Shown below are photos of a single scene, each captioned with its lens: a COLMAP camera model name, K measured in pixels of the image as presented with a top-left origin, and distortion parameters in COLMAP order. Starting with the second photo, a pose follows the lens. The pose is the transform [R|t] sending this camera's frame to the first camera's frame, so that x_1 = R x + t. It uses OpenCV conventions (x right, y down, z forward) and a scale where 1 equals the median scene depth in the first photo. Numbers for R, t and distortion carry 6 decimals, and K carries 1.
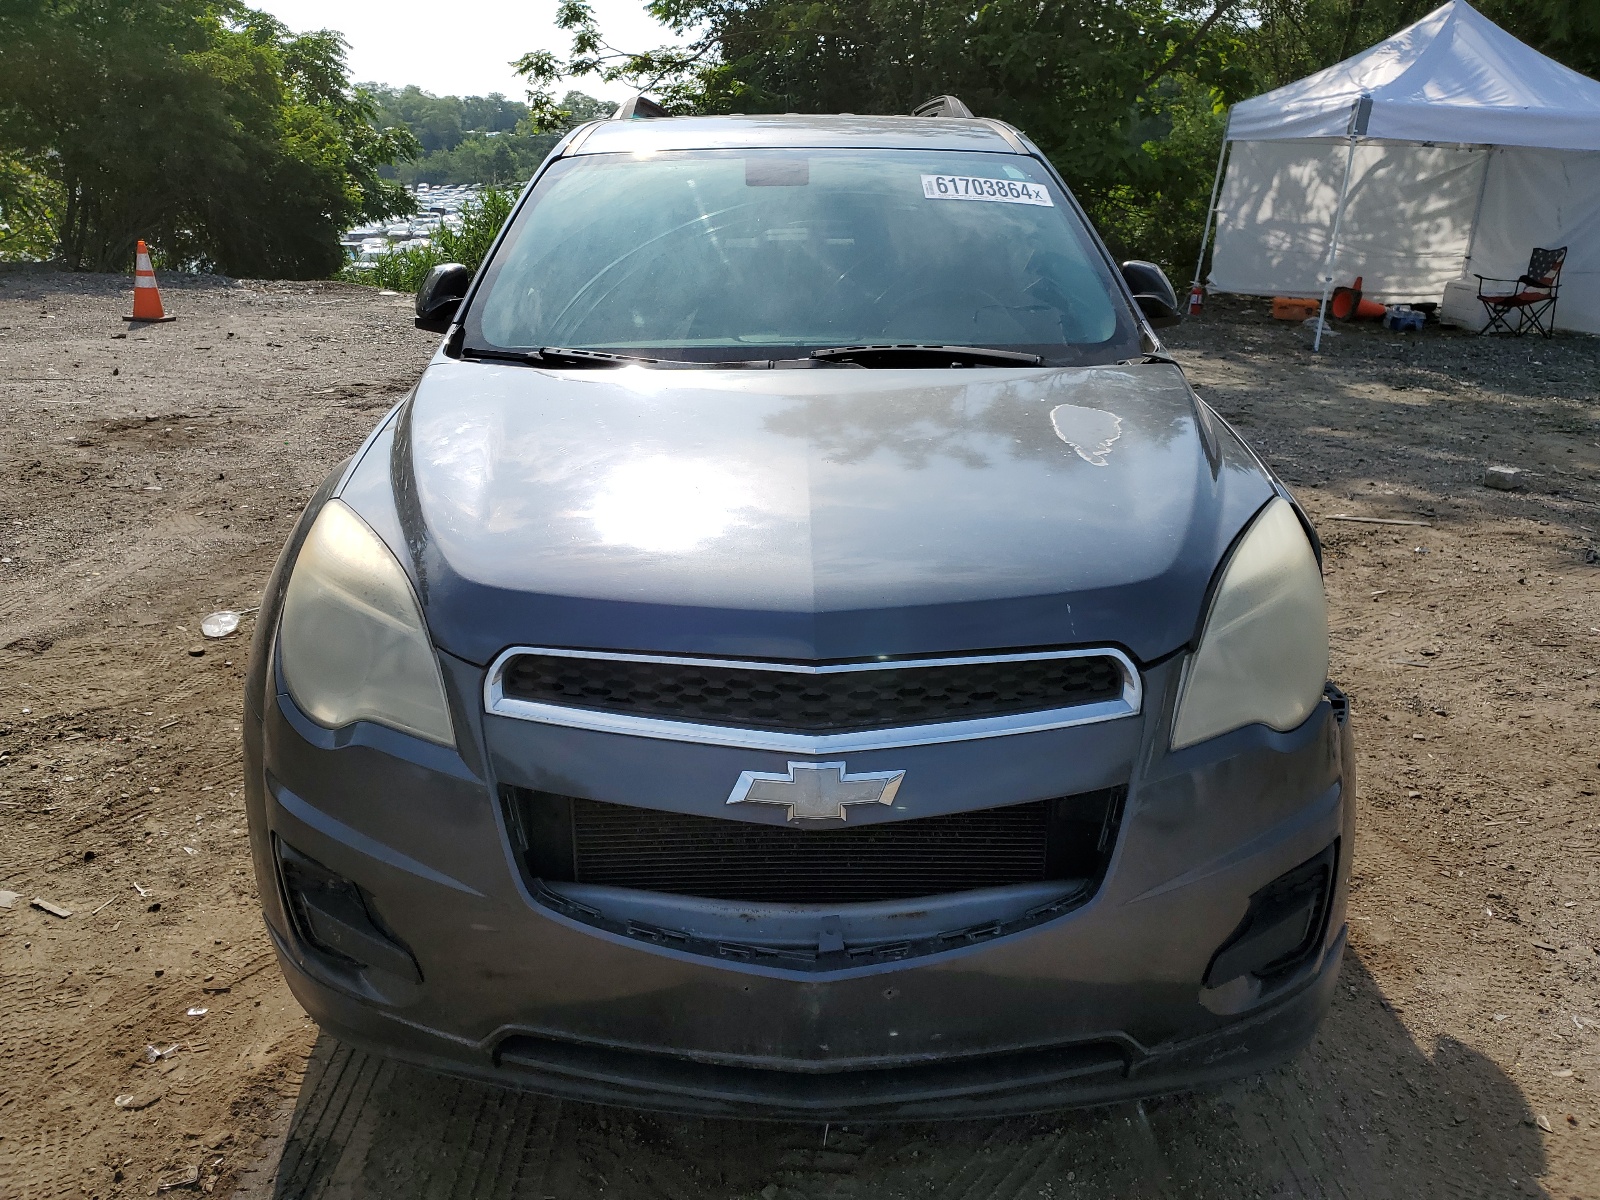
lens RADIAL K [[1219.2, 0, 797.0], [0, 1219.2, 608.2], [0, 0, 1]] dist [0.003698, 0.010875]
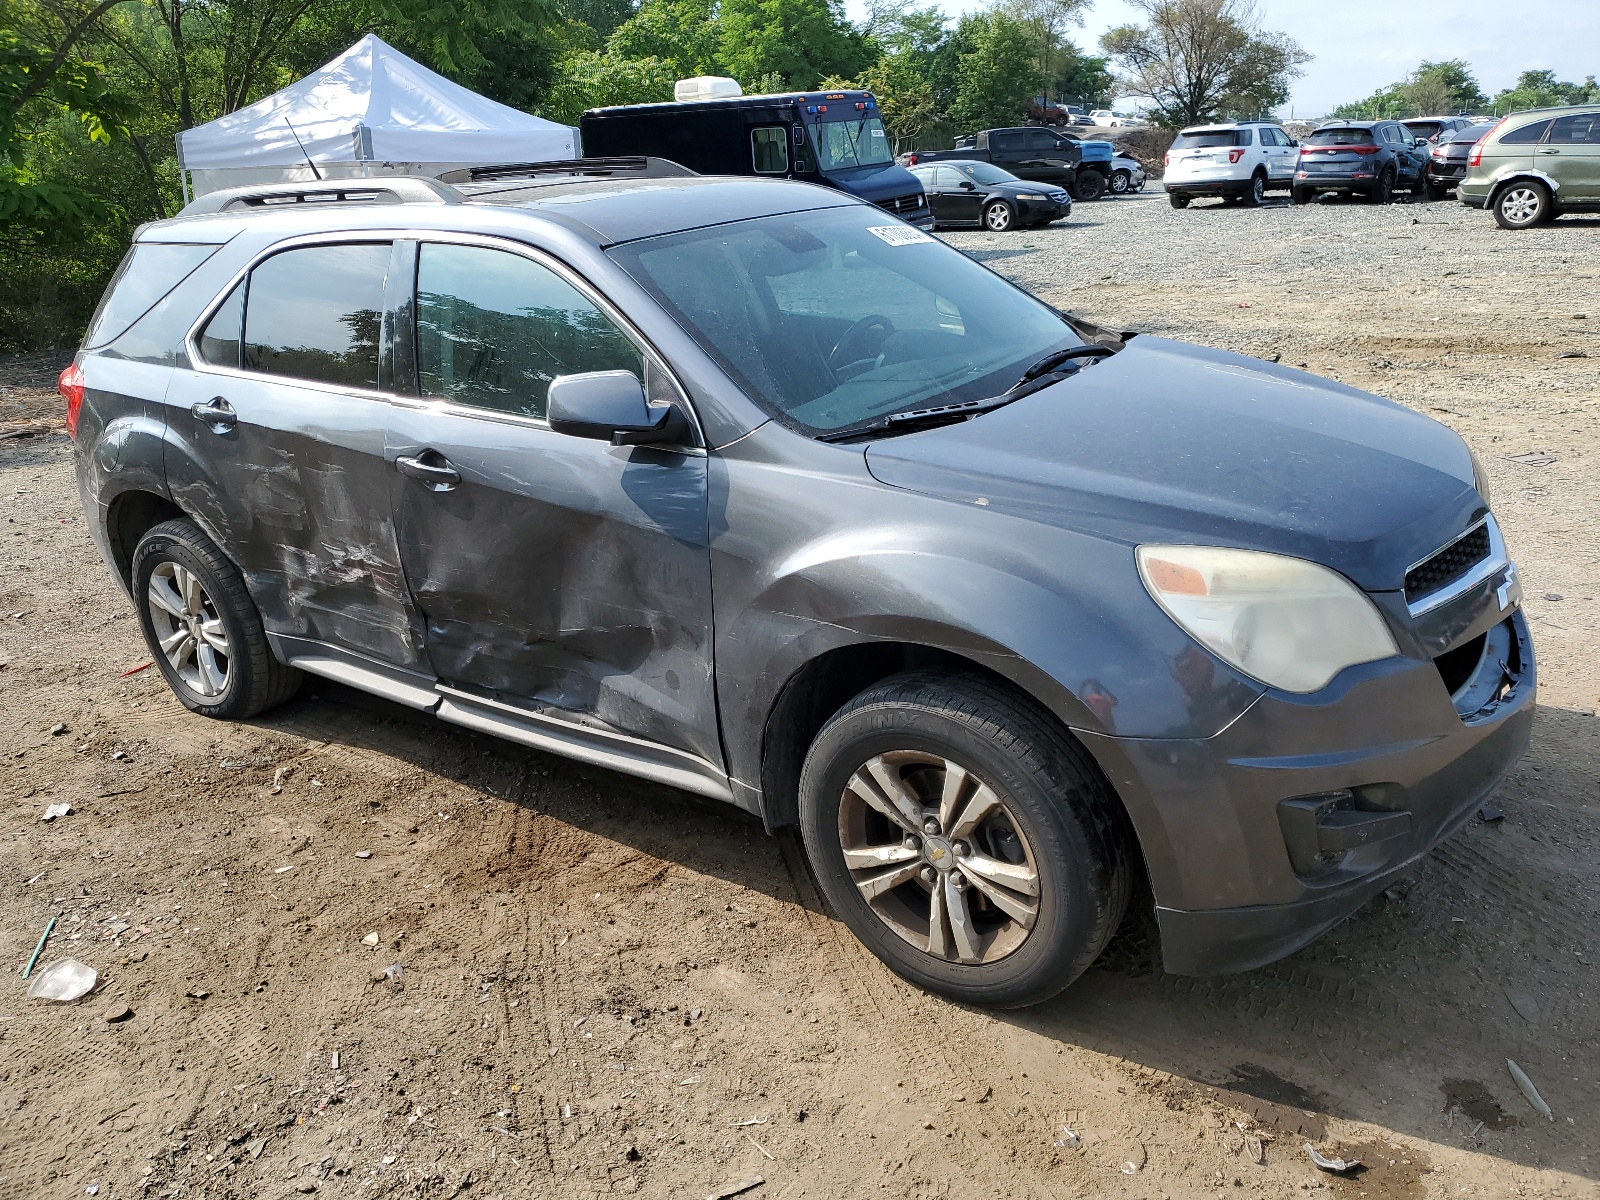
lens RADIAL K [[1219.2, 0, 795.9], [0, 1219.2, 597.8], [0, 0, 1]] dist [0.003698, 0.010875]
pose [[0.584436, -0.315481, 0.747600, -0.242185], [0.327635, 0.934631, 0.138278, -0.051355], [-0.742354, 0.164125, 0.649595, 0.084098]]
